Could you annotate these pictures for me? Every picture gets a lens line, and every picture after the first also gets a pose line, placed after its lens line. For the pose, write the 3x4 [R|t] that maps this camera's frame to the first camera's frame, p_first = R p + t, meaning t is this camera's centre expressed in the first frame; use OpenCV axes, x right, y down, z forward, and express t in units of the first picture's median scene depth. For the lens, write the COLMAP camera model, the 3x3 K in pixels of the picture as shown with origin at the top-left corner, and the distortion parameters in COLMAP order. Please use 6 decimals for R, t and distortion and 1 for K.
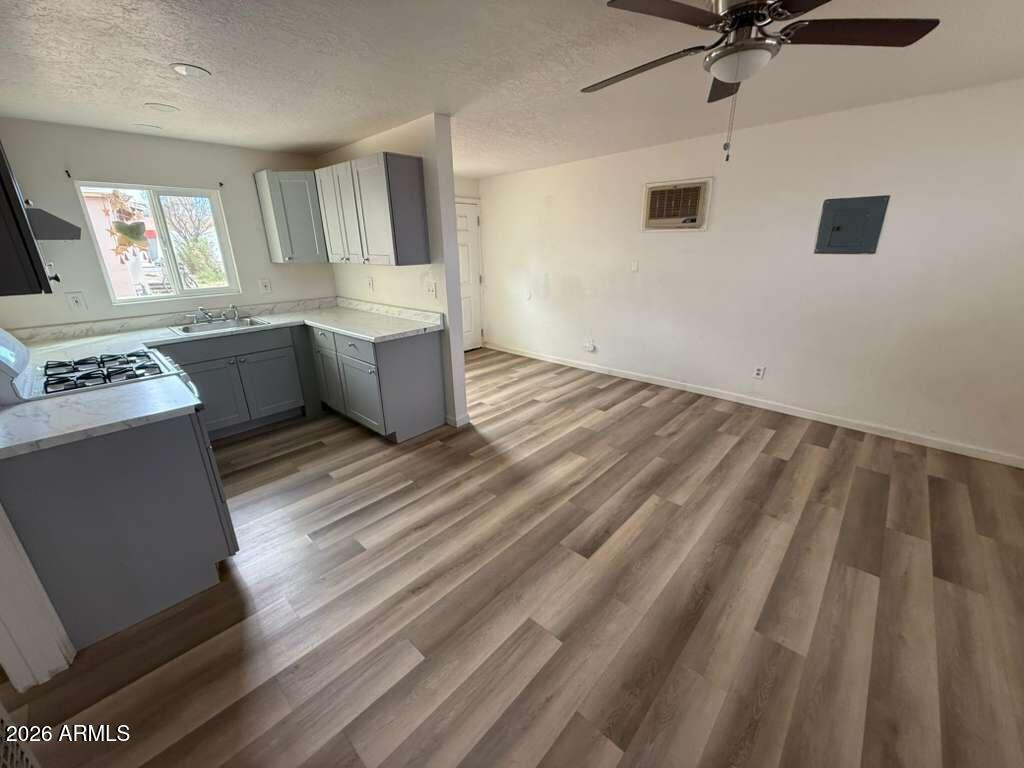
lens RADIAL K [[408.8, 0, 509.5], [0, 408.8, 382.5], [0, 0, 1]] dist [0.000333, 0.000577]
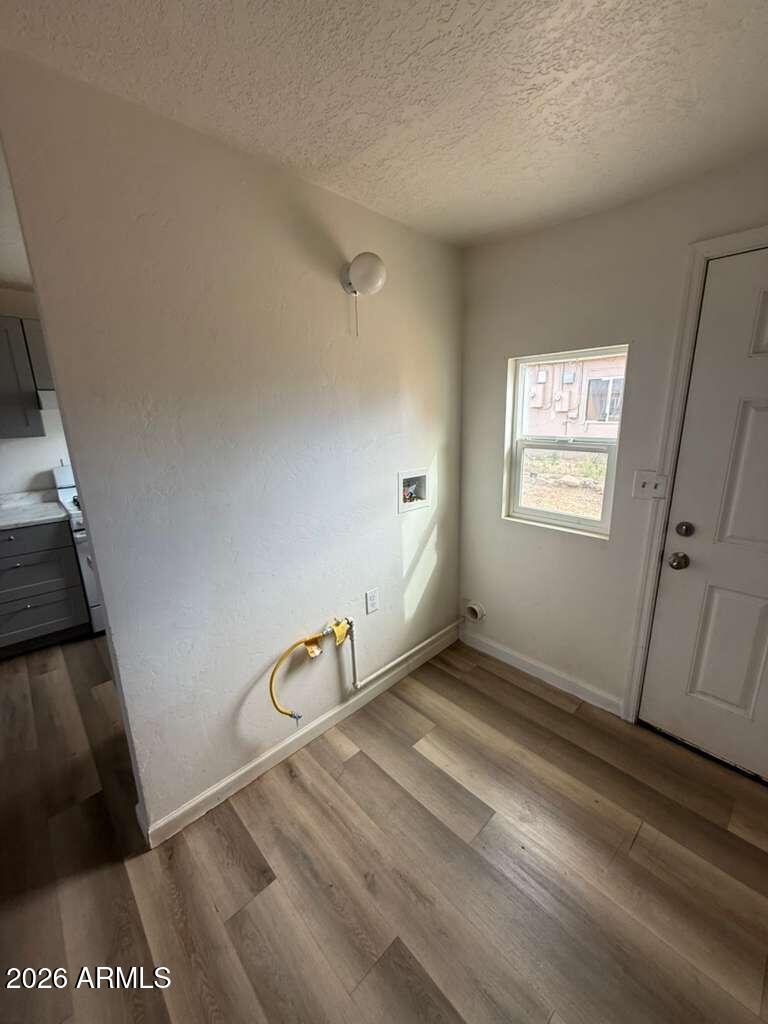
lens RADIAL K [[403.1, 0, 384.0], [0, 403.1, 512.0], [0, 0, 1]] dist [-0.000612, -0.000341]
pose [[-0.058969, 0.264295, -0.962637, 0.208197], [-0.301744, 0.914488, 0.269560, -0.436476], [0.951563, 0.306366, 0.025824, 1.258837]]
